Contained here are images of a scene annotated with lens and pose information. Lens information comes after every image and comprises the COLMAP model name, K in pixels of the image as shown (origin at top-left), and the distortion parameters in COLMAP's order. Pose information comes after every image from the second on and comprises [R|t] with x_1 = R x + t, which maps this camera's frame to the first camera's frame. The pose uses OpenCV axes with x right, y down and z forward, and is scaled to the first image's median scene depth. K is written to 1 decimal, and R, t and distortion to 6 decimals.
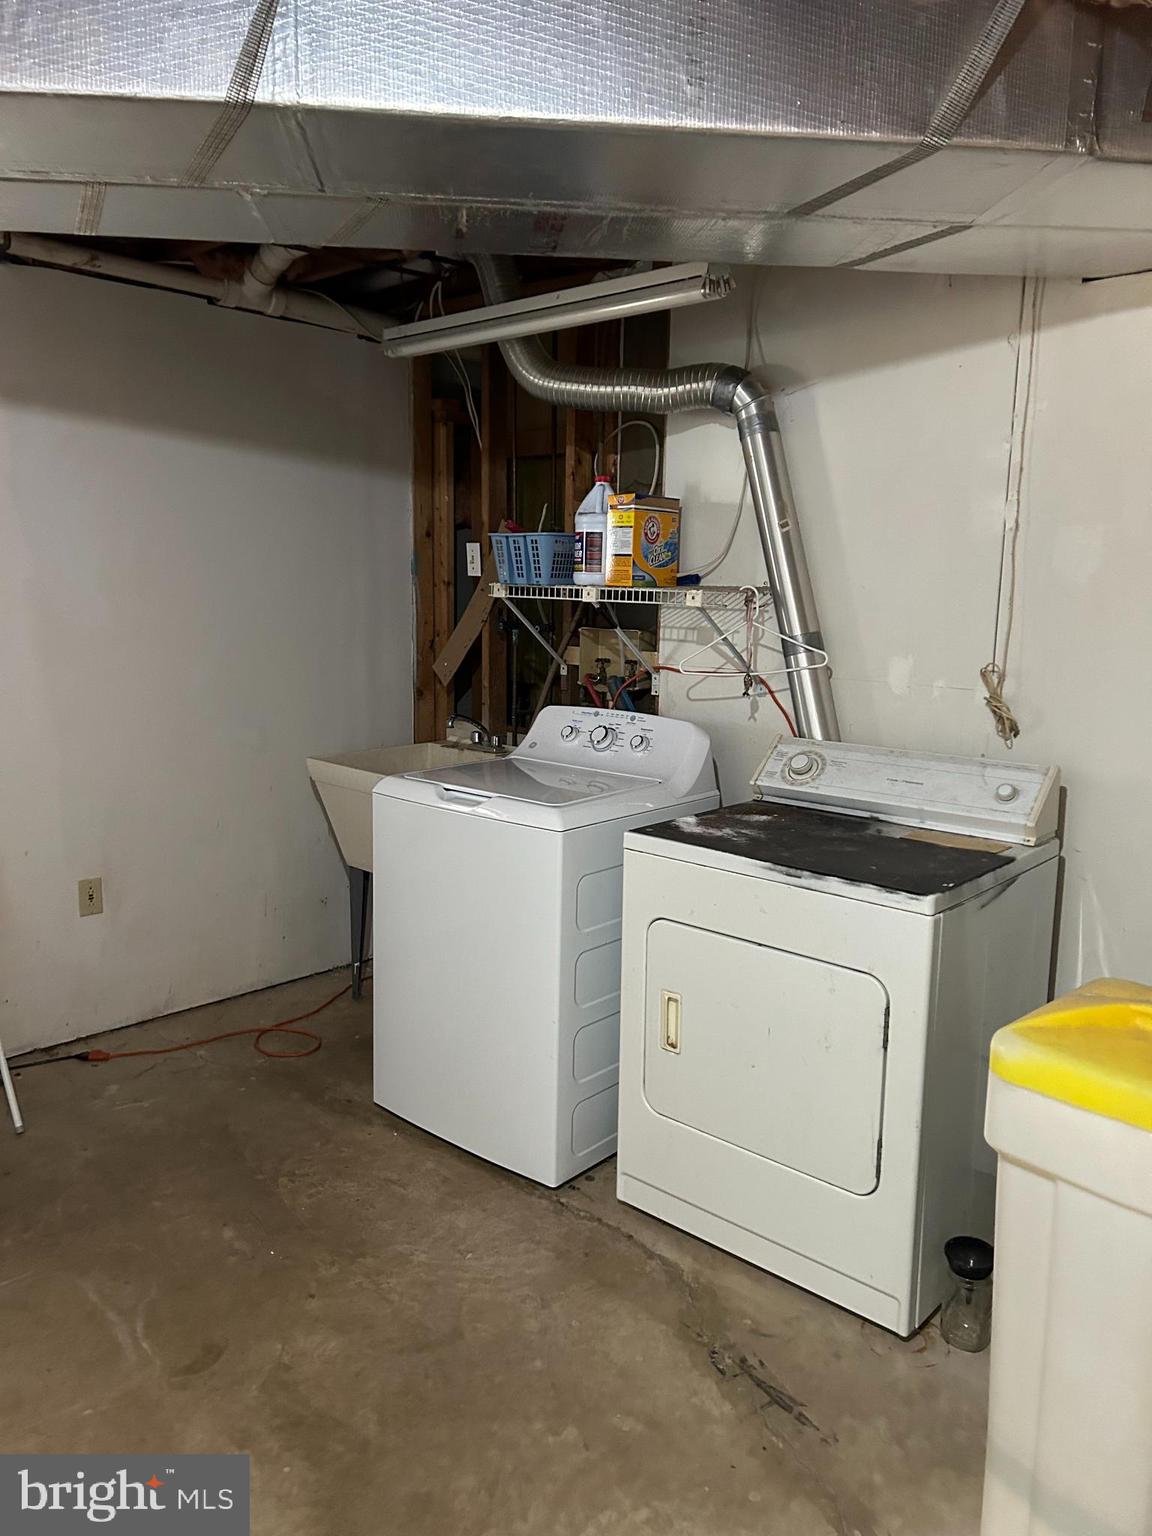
lens RADIAL K [[1158.8, 0, 580.3], [0, 1158.8, 765.9], [0, 0, 1]] dist [0.080976, -0.076411]
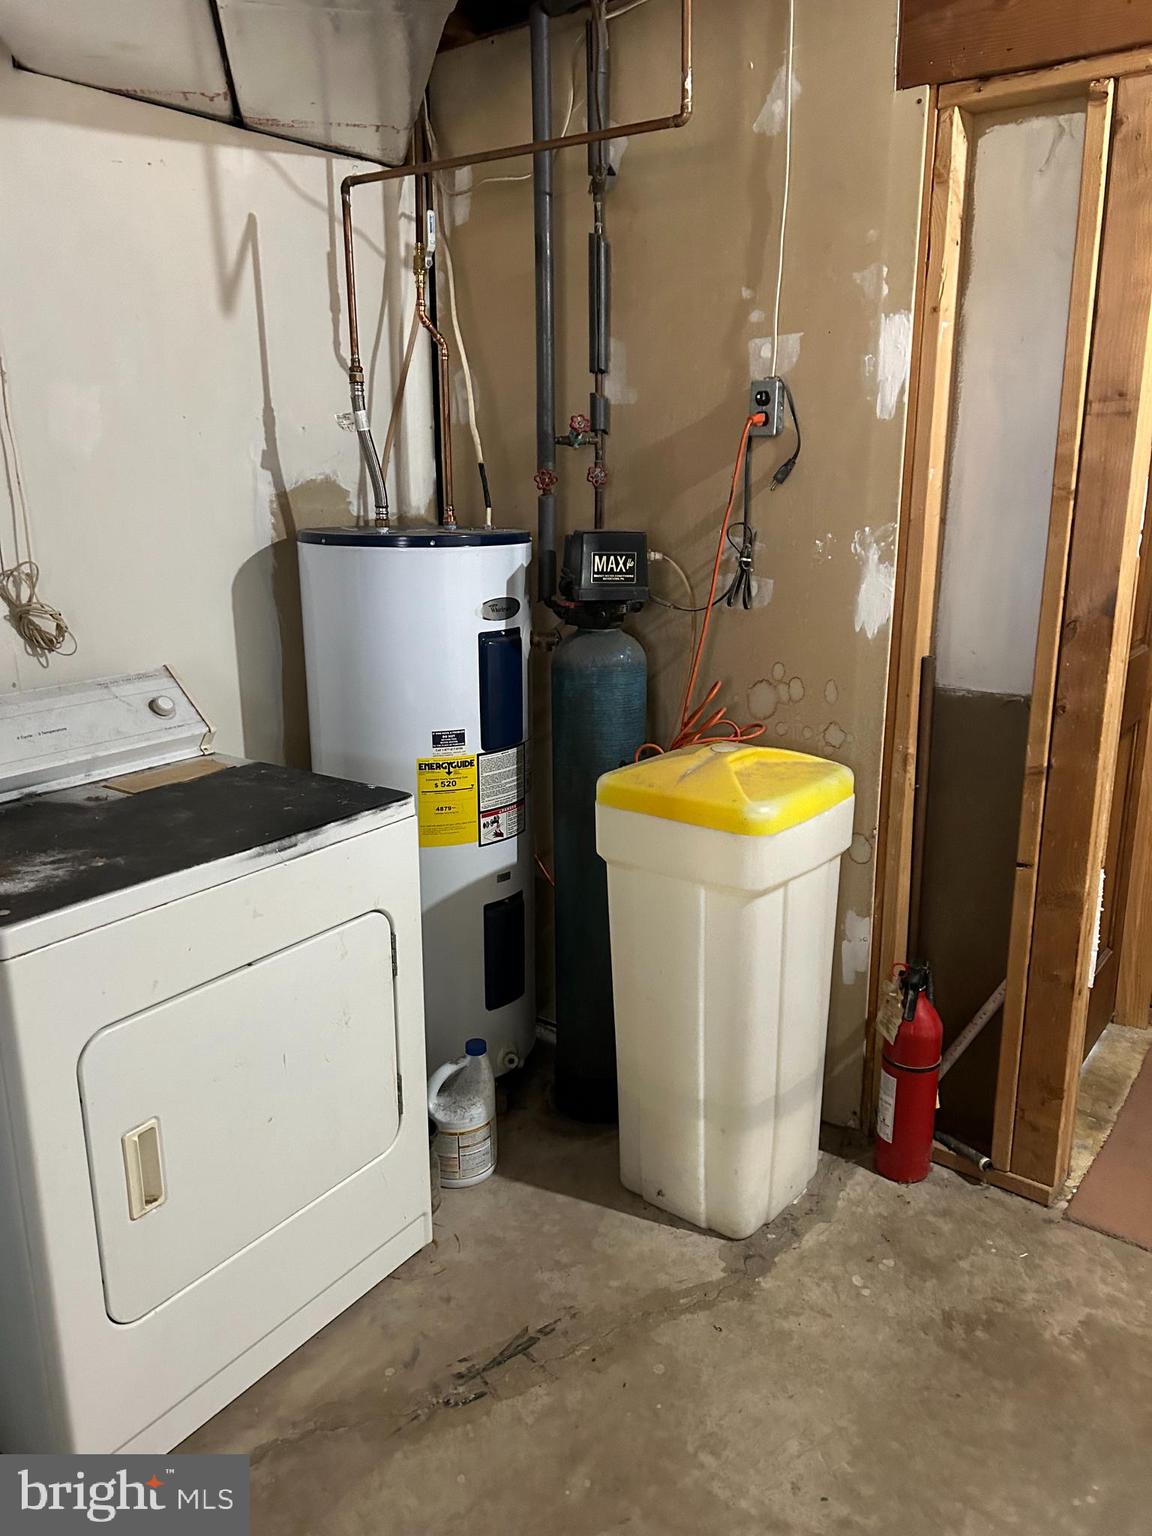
lens RADIAL K [[1158.8, 0, 581.9], [0, 1158.8, 769.5], [0, 0, 1]] dist [0.080976, -0.076411]
pose [[-0.126101, -0.264407, 0.956132, -0.585789], [0.167375, 0.944337, 0.283219, -0.144611], [-0.977796, 0.195747, -0.074826, 0.899960]]
